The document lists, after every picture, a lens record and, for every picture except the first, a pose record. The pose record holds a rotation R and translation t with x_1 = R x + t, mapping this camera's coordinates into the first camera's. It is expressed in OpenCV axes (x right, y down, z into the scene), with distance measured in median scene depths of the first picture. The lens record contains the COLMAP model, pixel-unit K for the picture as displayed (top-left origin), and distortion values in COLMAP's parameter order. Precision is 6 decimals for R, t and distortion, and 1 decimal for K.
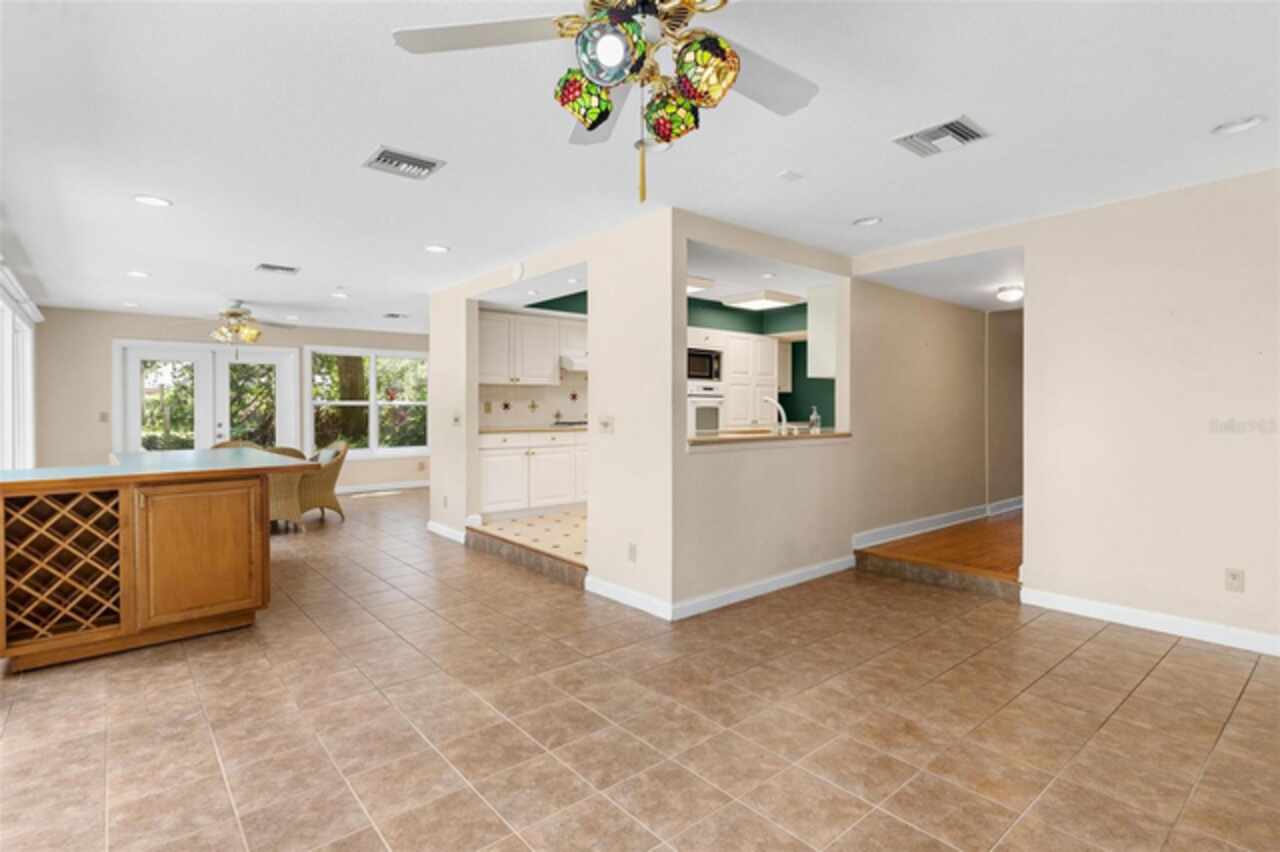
lens RADIAL K [[622.4, 0, 628.0], [0, 622.4, 415.9], [0, 0, 1]] dist [0.014280, -0.000315]
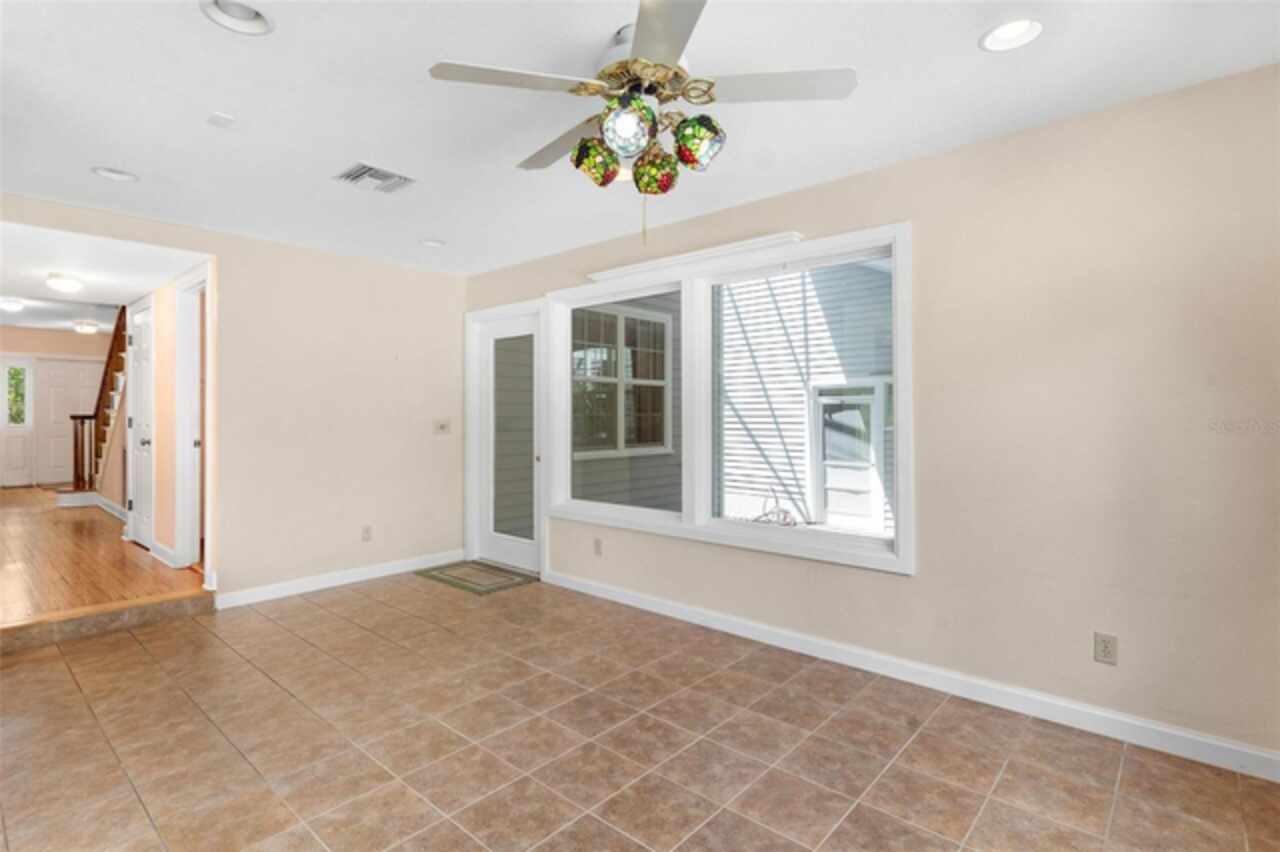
lens RADIAL K [[622.4, 0, 630.3], [0, 622.4, 422.5], [0, 0, 1]] dist [0.014280, -0.000315]
pose [[-0.129075, -0.010591, 0.991578, -0.721151], [0.012479, 0.999846, 0.012304, -0.012732], [-0.991556, 0.013962, -0.128923, 0.735600]]
